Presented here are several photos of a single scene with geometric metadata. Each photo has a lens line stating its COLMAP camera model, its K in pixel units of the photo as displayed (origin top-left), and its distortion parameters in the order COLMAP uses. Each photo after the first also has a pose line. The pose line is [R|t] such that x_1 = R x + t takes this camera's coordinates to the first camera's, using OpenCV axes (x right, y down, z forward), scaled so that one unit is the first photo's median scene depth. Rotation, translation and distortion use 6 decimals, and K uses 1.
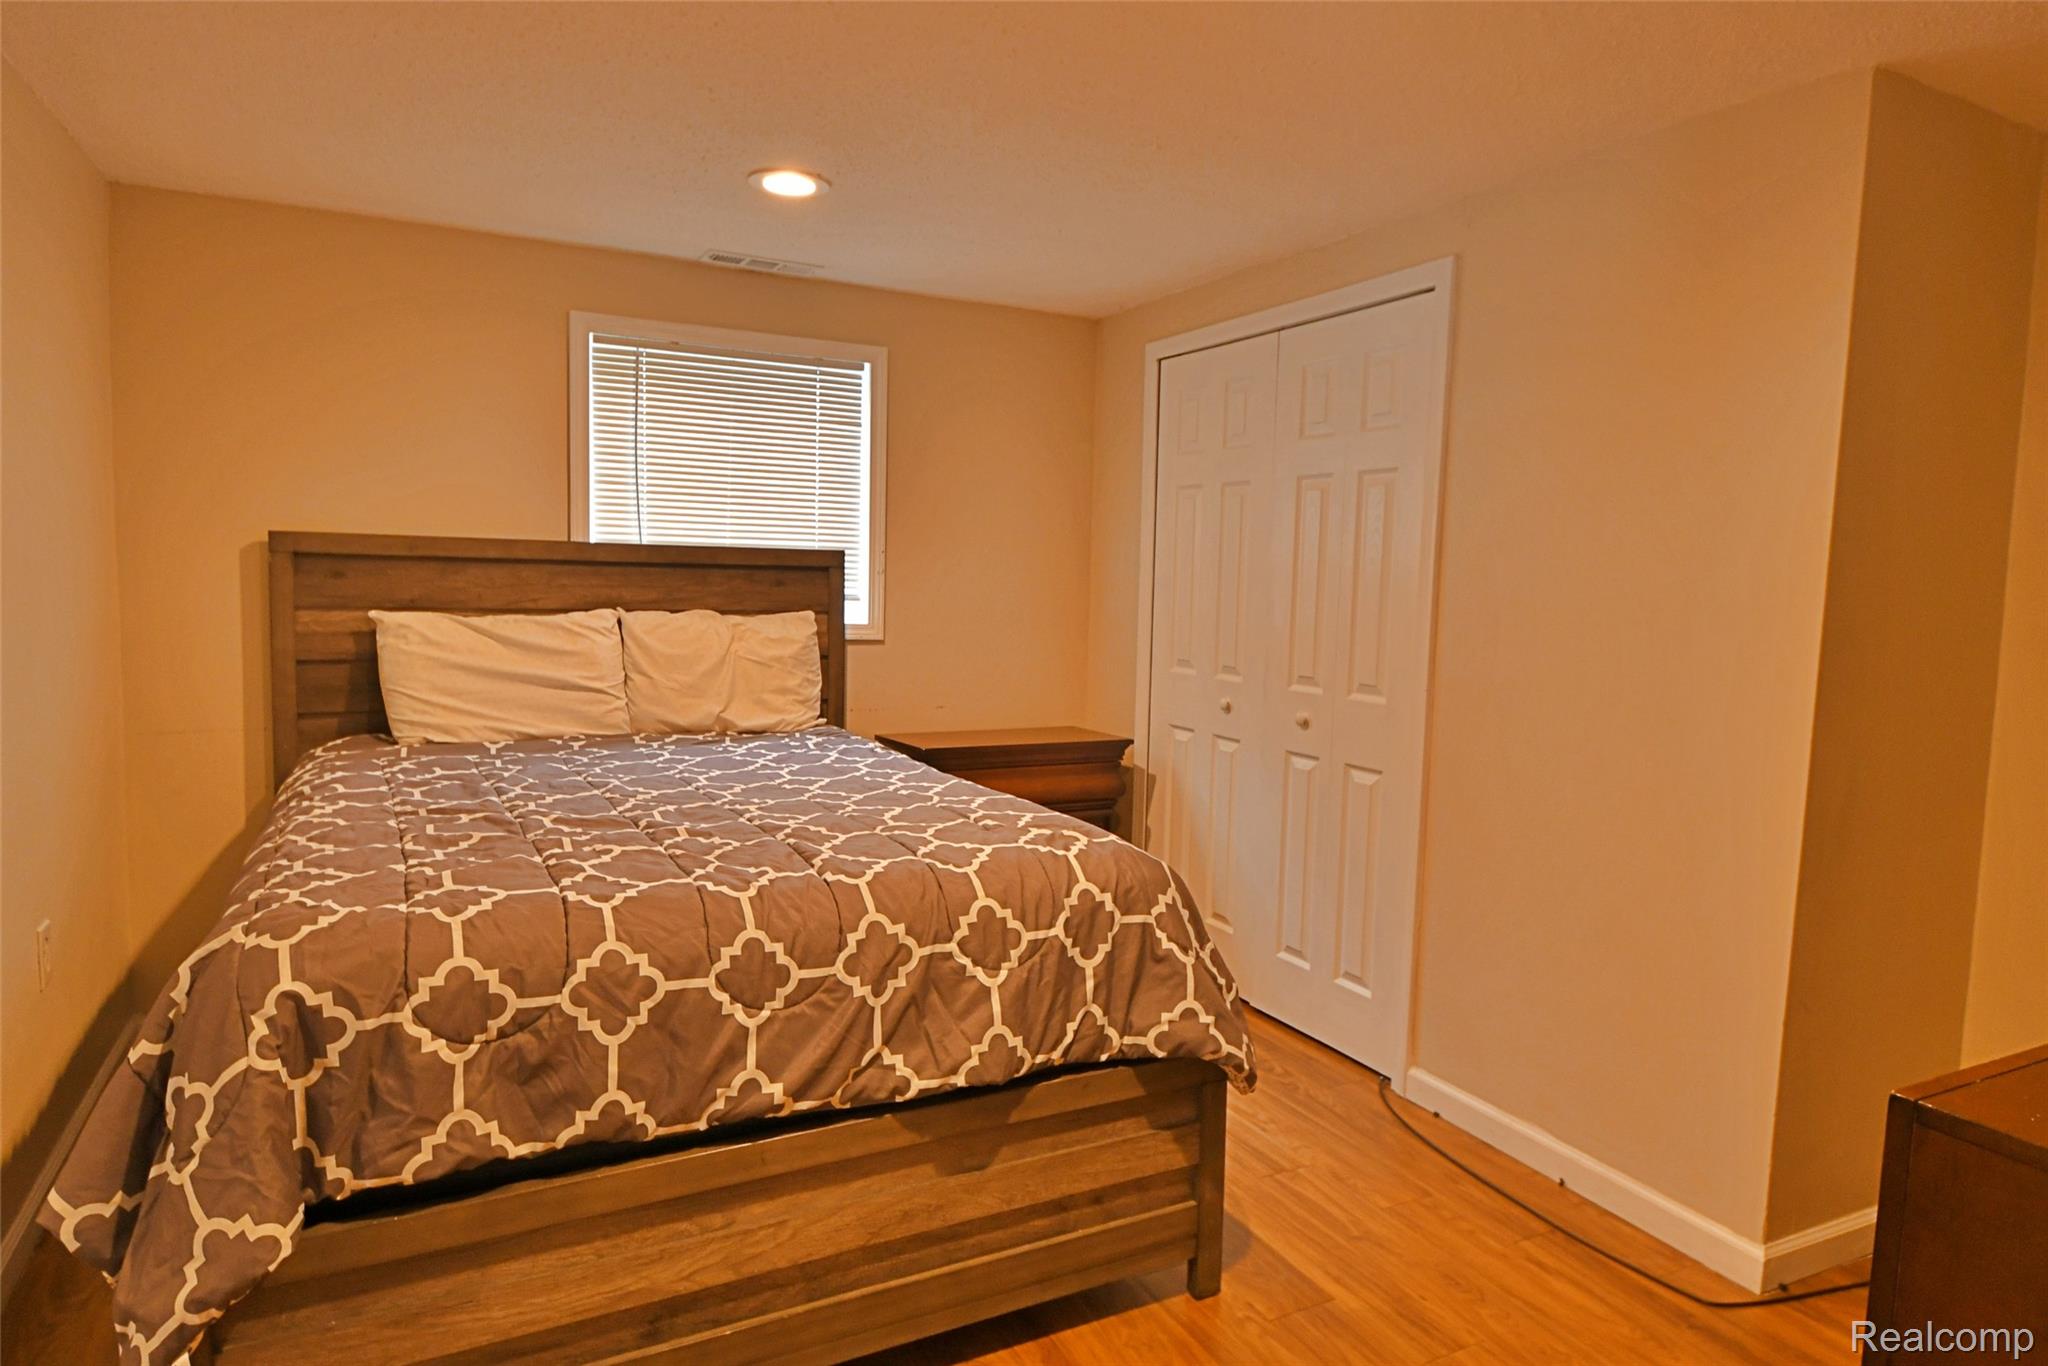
lens RADIAL K [[1187.3, 0, 1024.0], [0, 1187.3, 683.0], [0, 0, 1]] dist [0.000499, -0.001033]
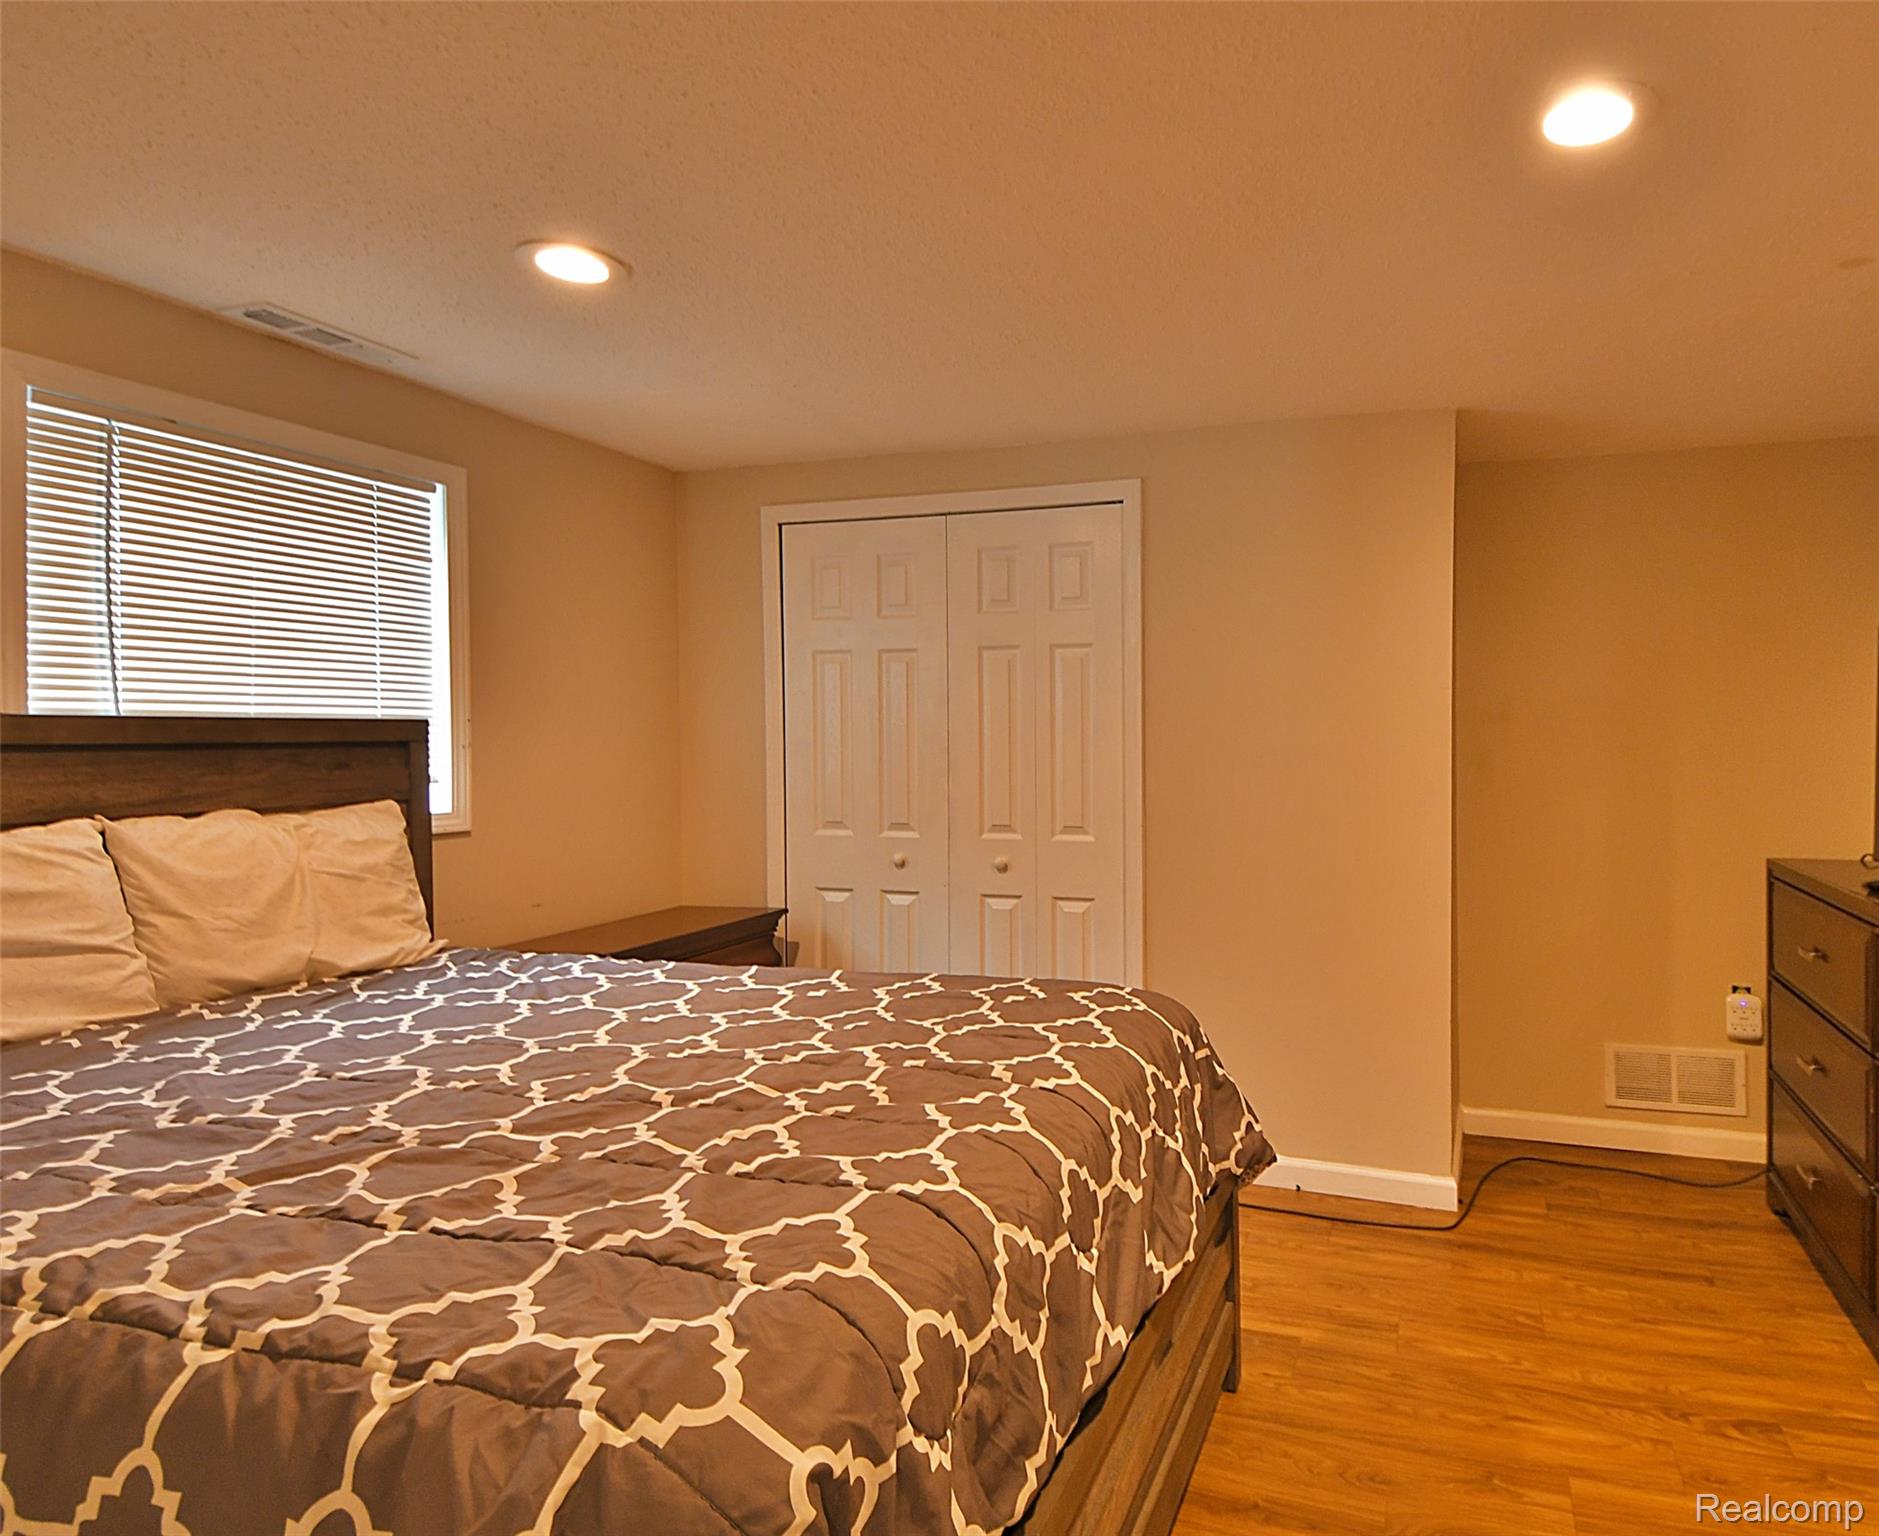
lens RADIAL K [[1137.1, 0, 944.3], [0, 1137.1, 741.9], [0, 0, 1]] dist [0.042339, -0.081793]
pose [[0.680554, -0.033529, 0.731930, -0.481702], [0.089379, 0.995291, -0.037512, -0.039737], [-0.727226, 0.090948, 0.680346, 0.254542]]
